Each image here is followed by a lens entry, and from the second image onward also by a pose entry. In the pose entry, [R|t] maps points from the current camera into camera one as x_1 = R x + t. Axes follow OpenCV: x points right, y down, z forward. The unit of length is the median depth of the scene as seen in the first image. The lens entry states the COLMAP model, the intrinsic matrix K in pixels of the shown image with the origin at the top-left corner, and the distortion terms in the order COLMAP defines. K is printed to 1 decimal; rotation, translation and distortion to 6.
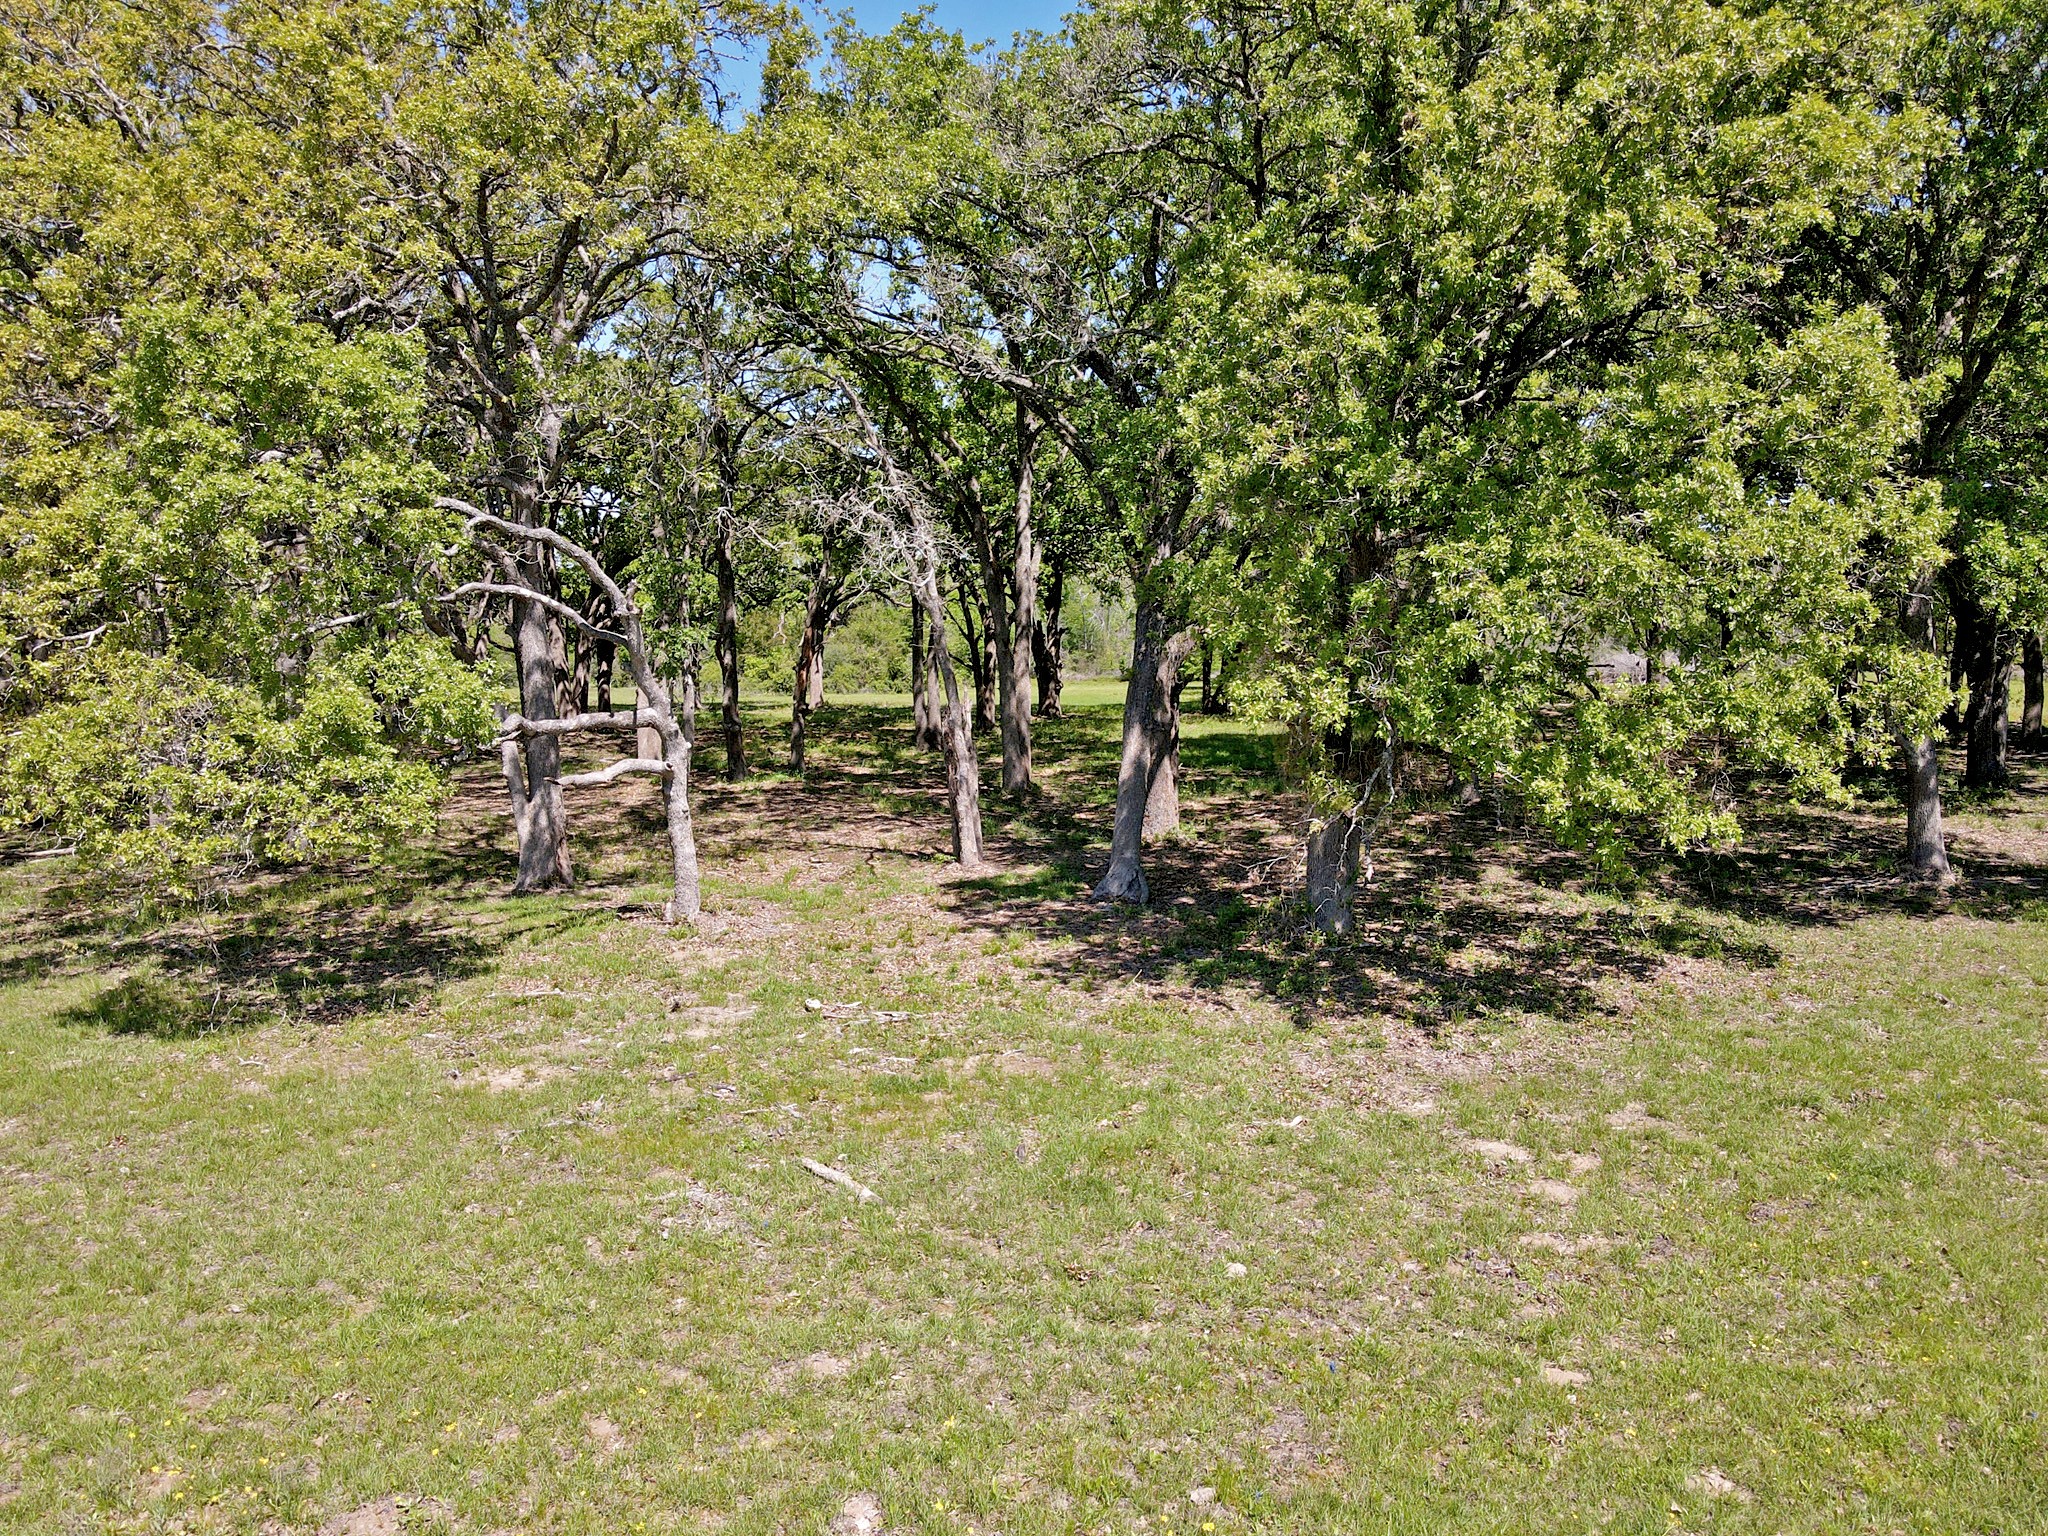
lens RADIAL K [[1378.7, 0, 1024.0], [0, 1378.7, 768.0], [0, 0, 1]] dist [0.013095, 0.005293]
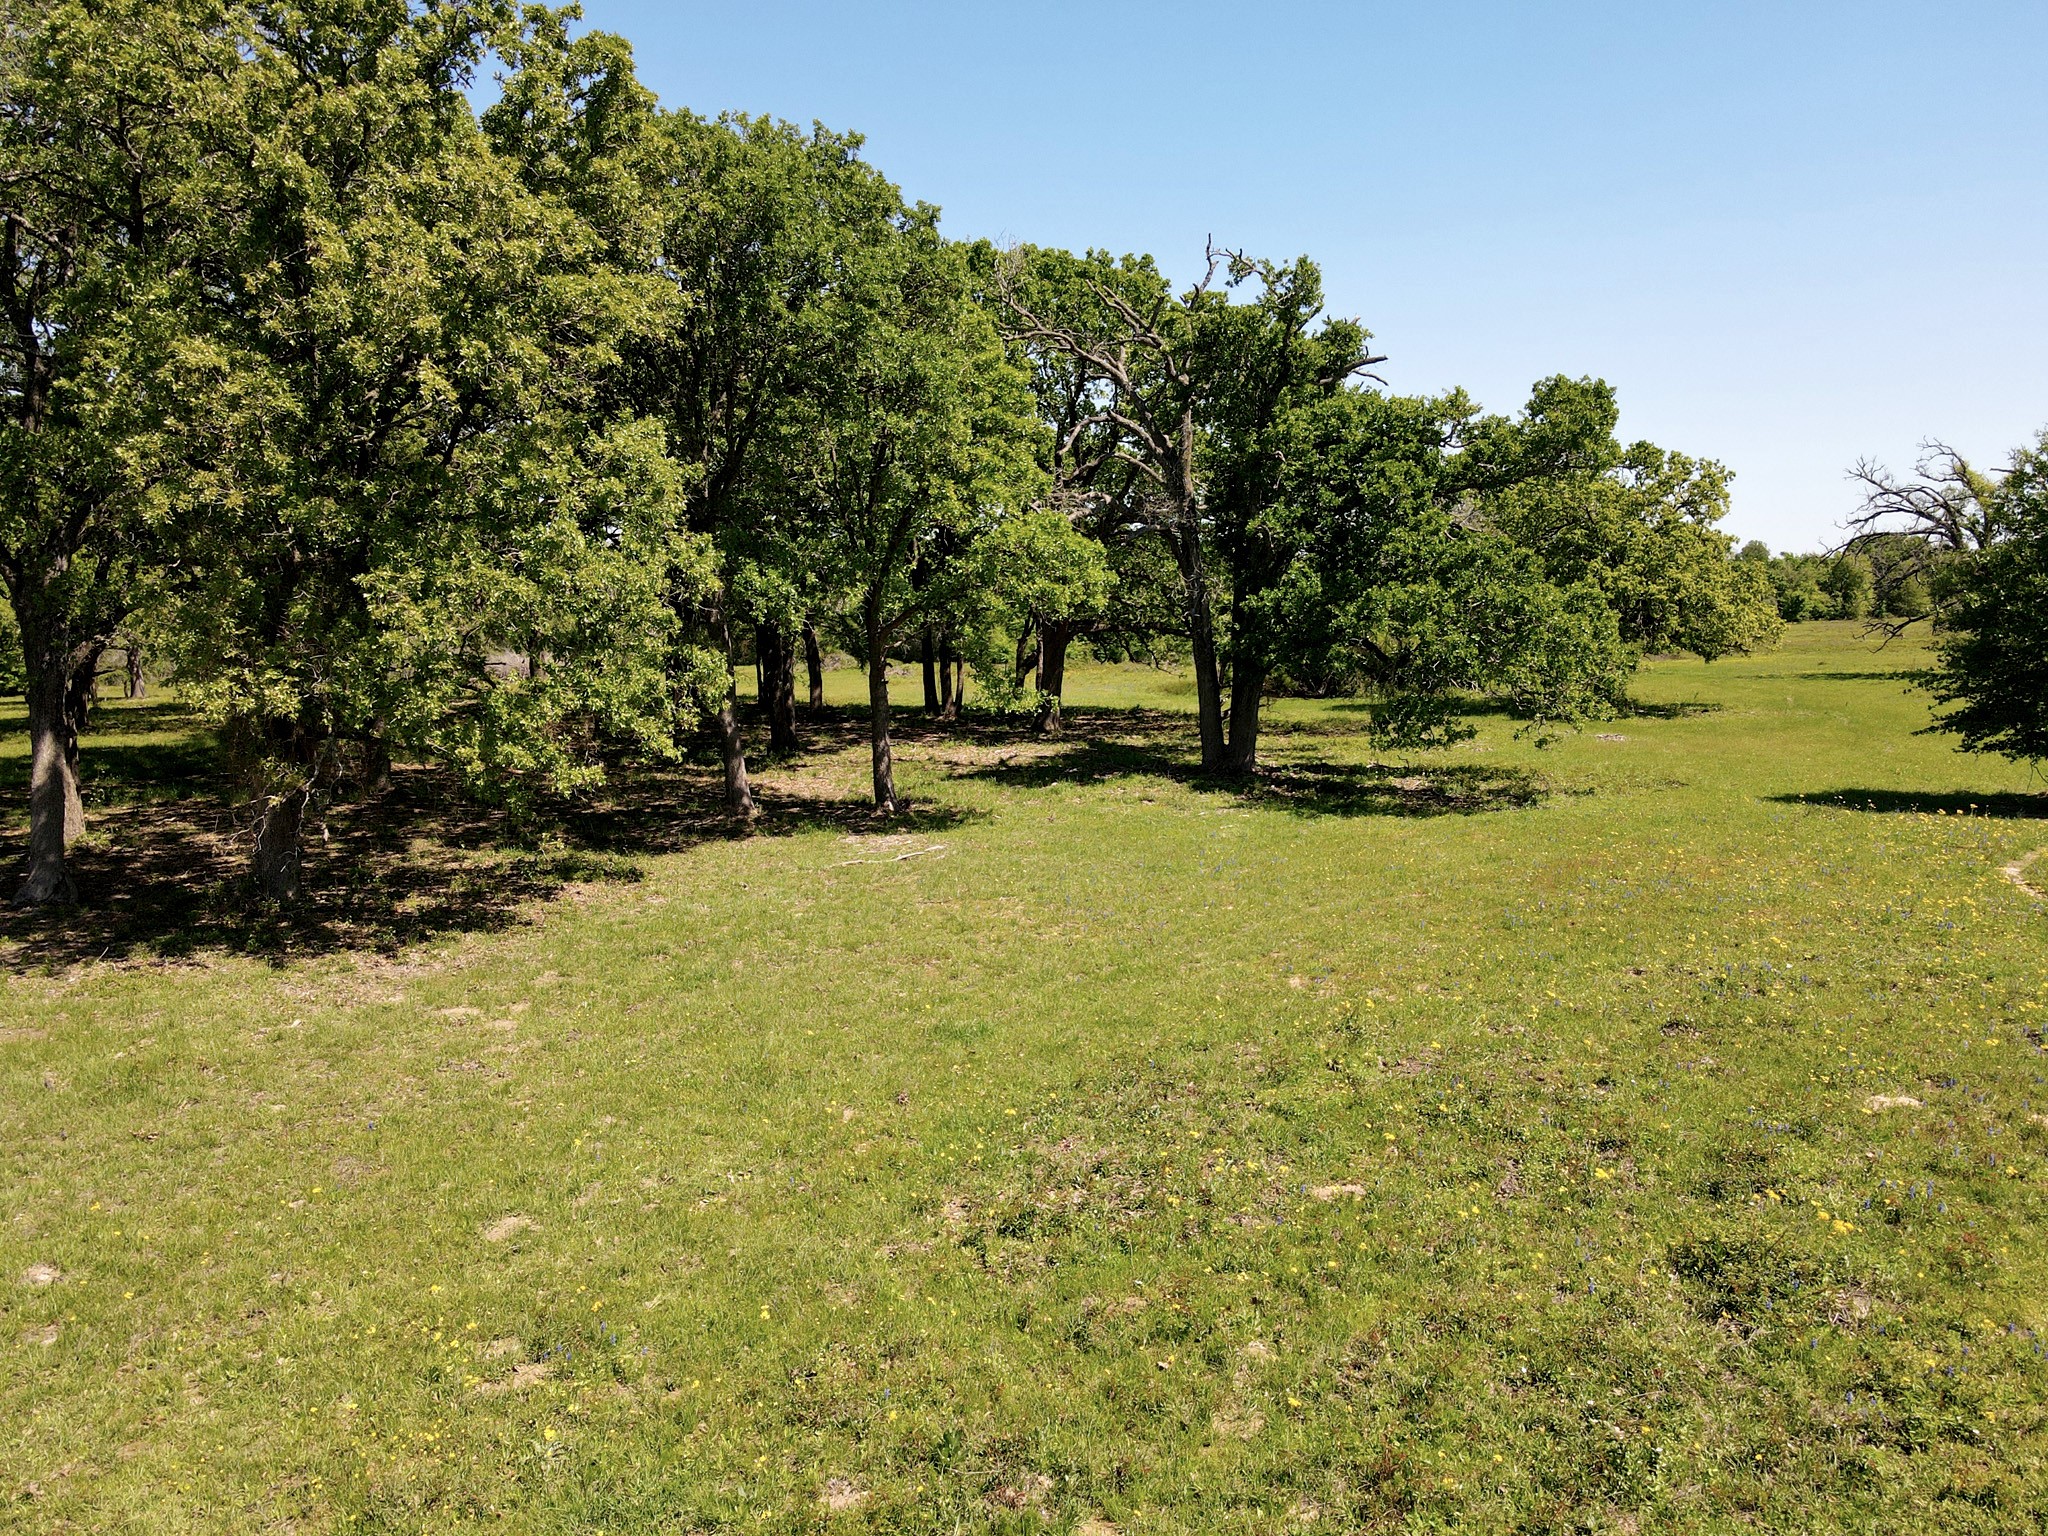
lens RADIAL K [[1343.0, 0, 1024.0], [0, 1343.0, 768.0], [0, 0, 1]] dist [0.003704, 0.043094]
pose [[0.714799, -0.078214, 0.694943, -0.119508], [0.077465, 0.996466, 0.032472, 0.021851], [-0.695027, 0.030623, 0.718332, -0.260734]]
